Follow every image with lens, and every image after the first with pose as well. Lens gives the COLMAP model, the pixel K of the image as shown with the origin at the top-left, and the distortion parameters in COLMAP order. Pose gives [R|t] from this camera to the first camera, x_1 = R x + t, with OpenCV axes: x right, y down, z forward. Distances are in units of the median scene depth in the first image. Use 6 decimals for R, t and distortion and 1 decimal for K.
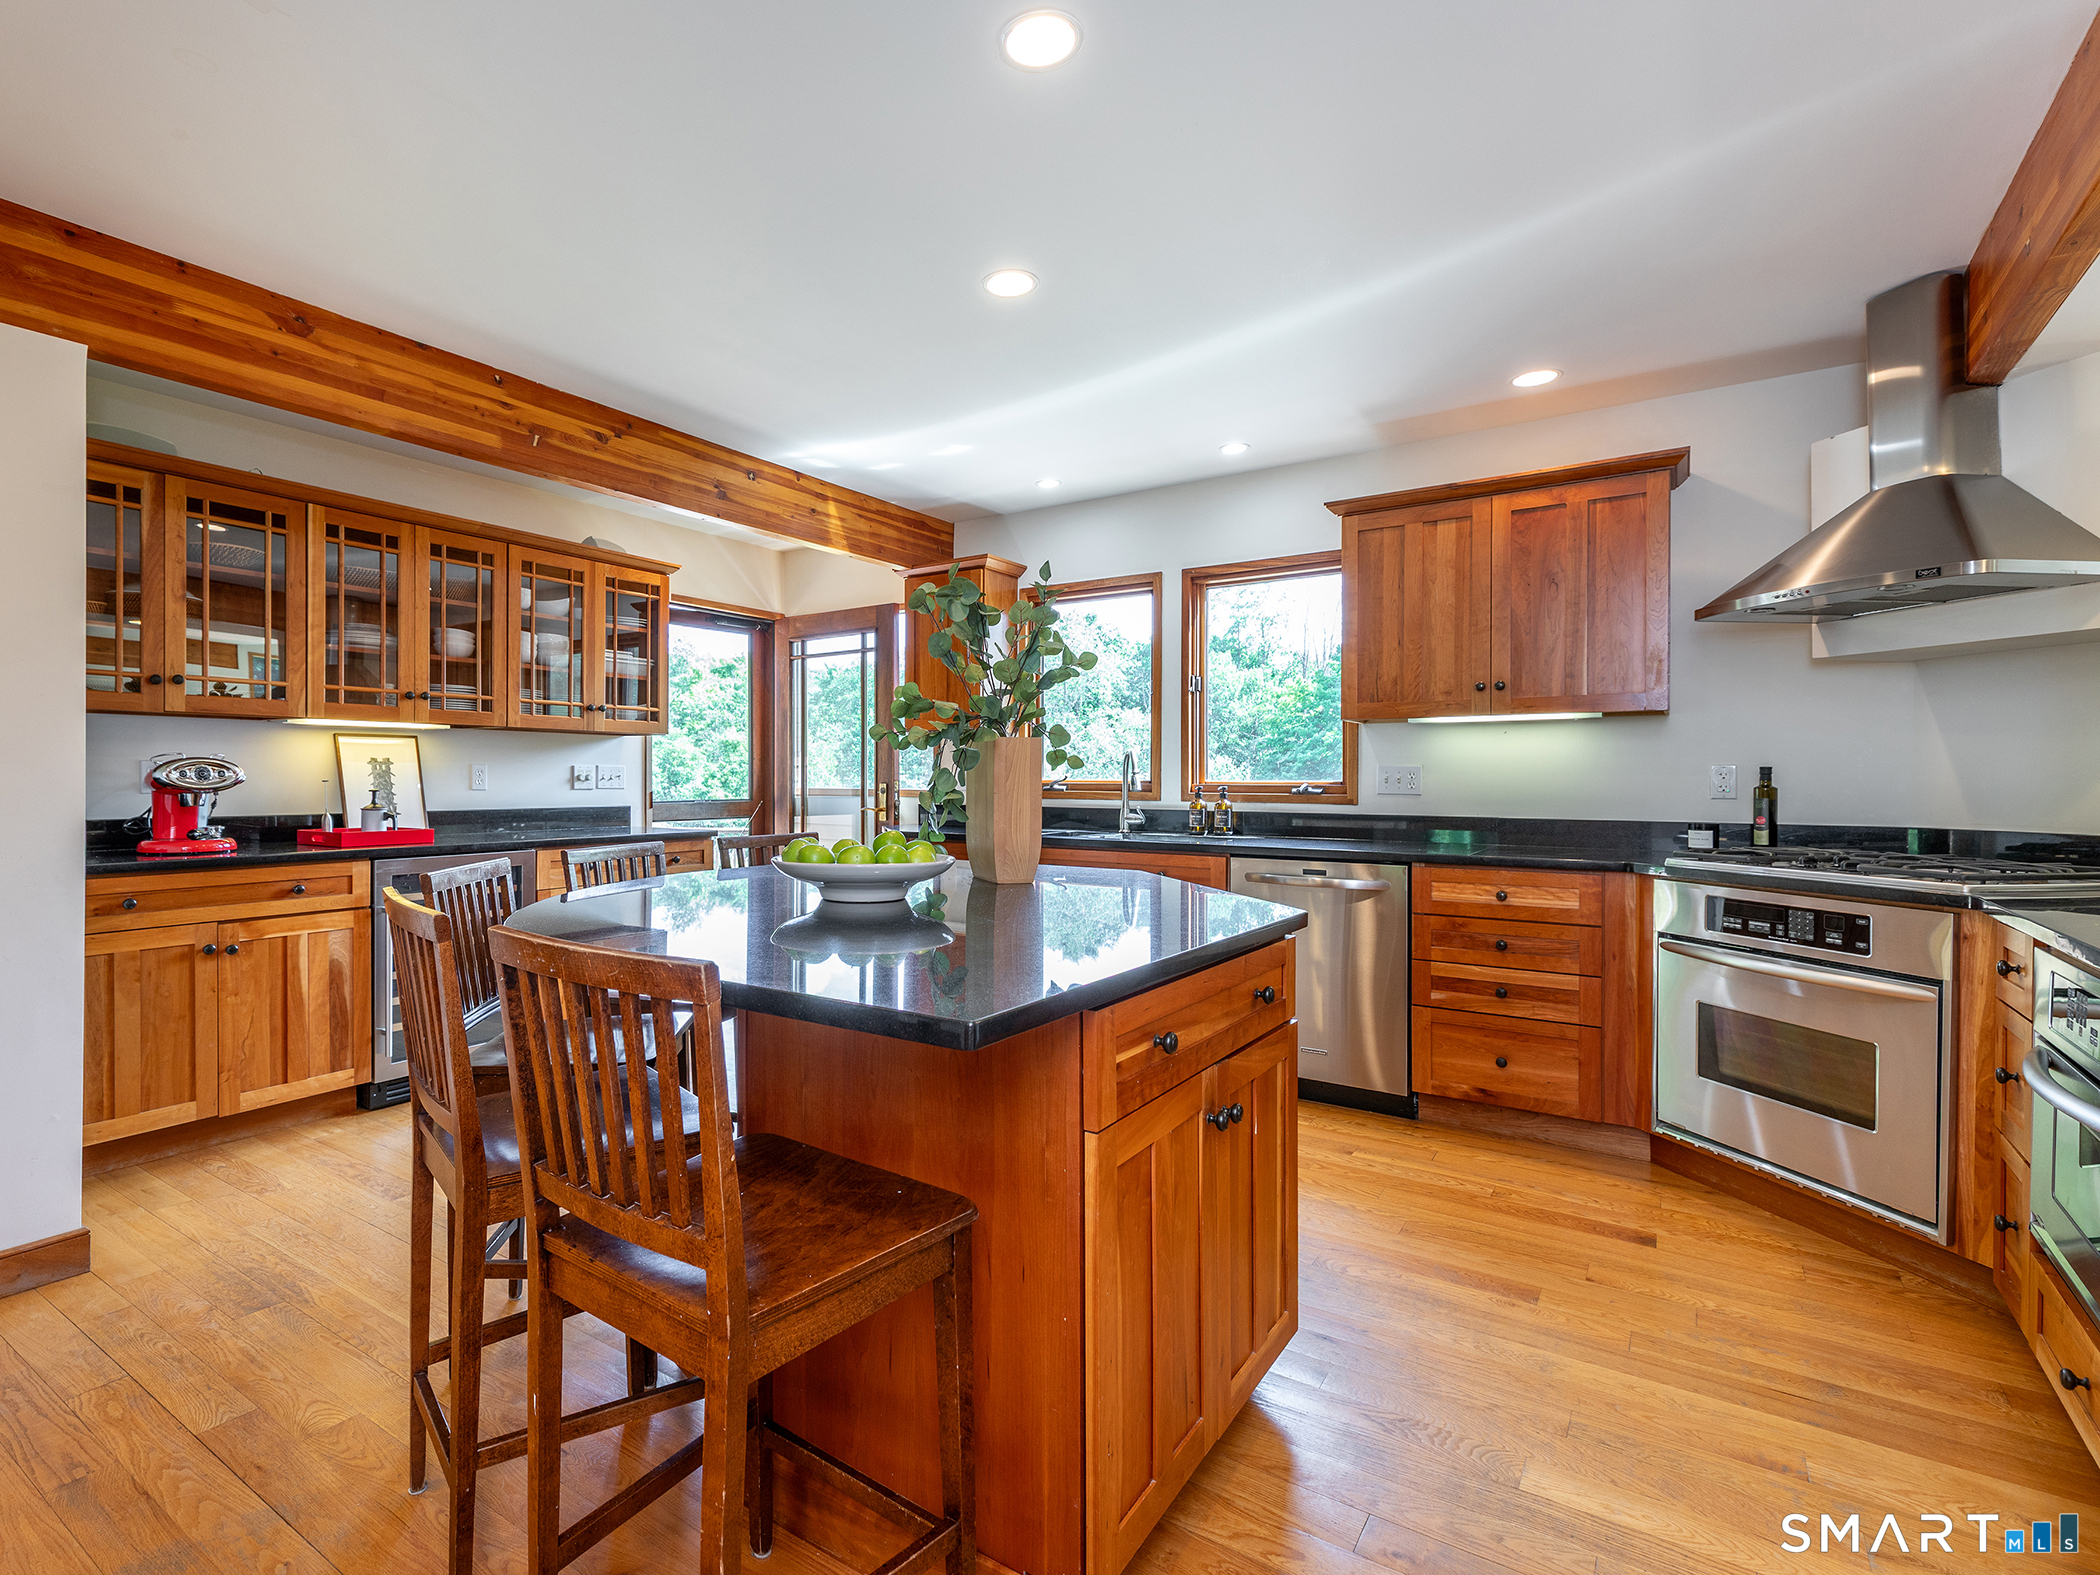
lens RADIAL K [[932.0, 0, 1046.5], [0, 932.0, 788.9], [0, 0, 1]] dist [0.001061, -0.000796]
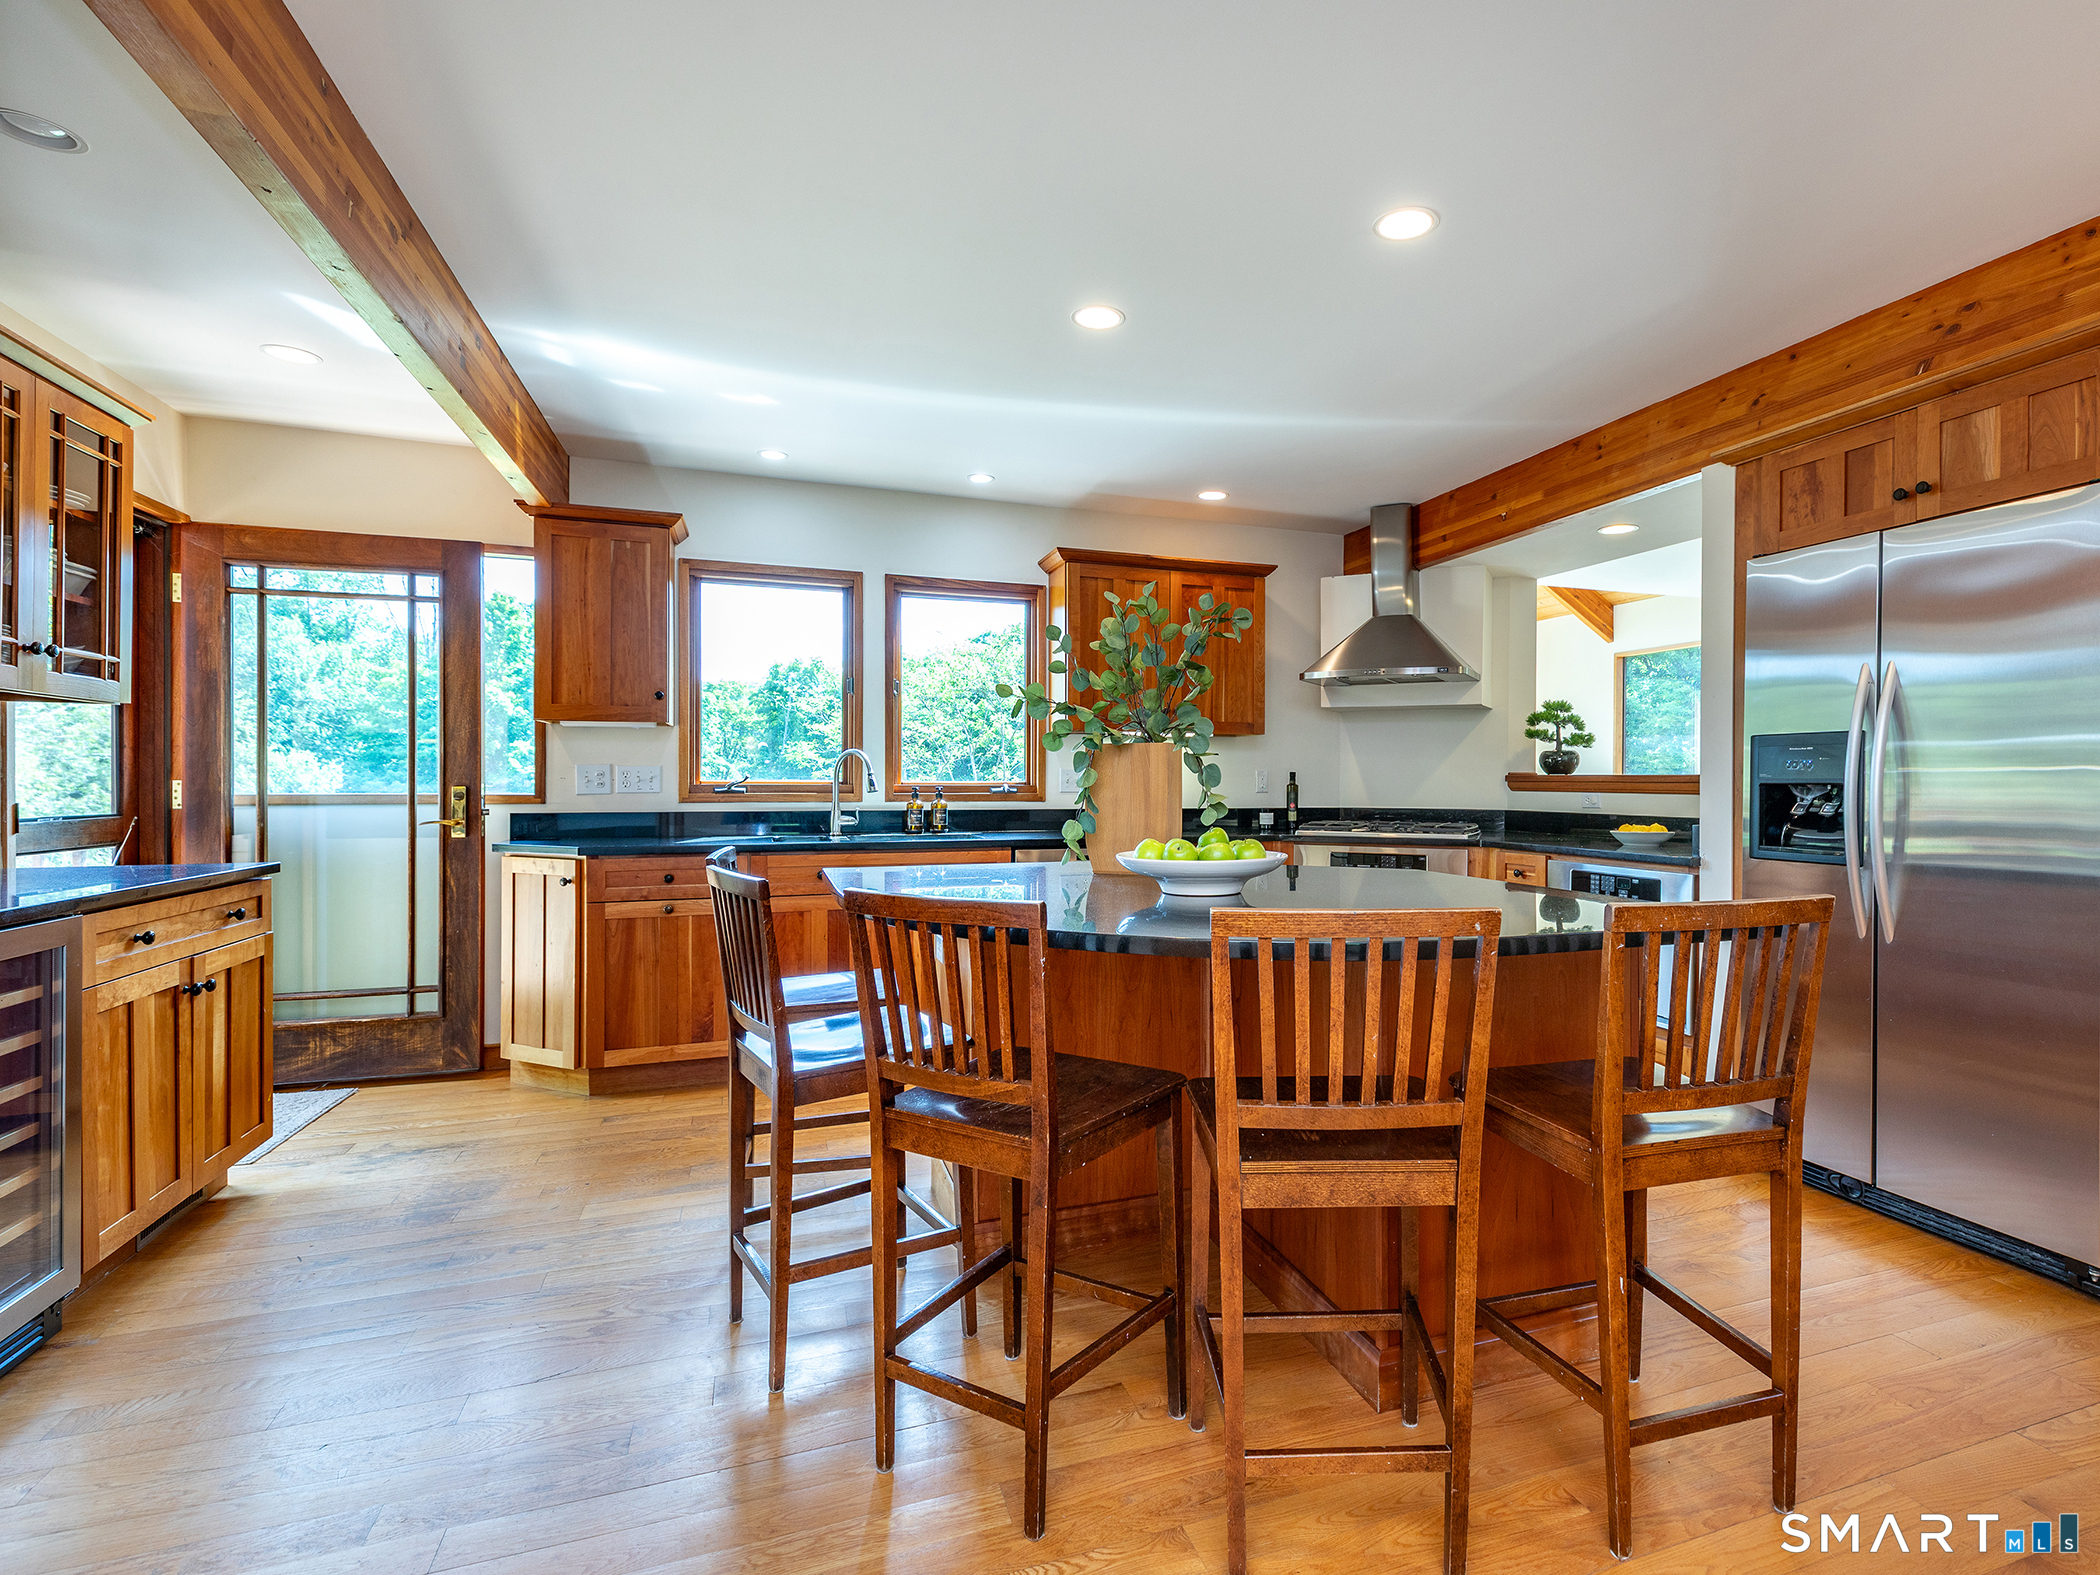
lens RADIAL K [[932.0, 0, 1068.0], [0, 932.0, 785.6], [0, 0, 1]] dist [0.001061, -0.000796]
pose [[0.638670, -0.005776, 0.769459, -0.514728], [0.008775, 0.999961, 0.000223, -0.003008], [-0.769430, 0.006610, 0.638696, 0.200560]]
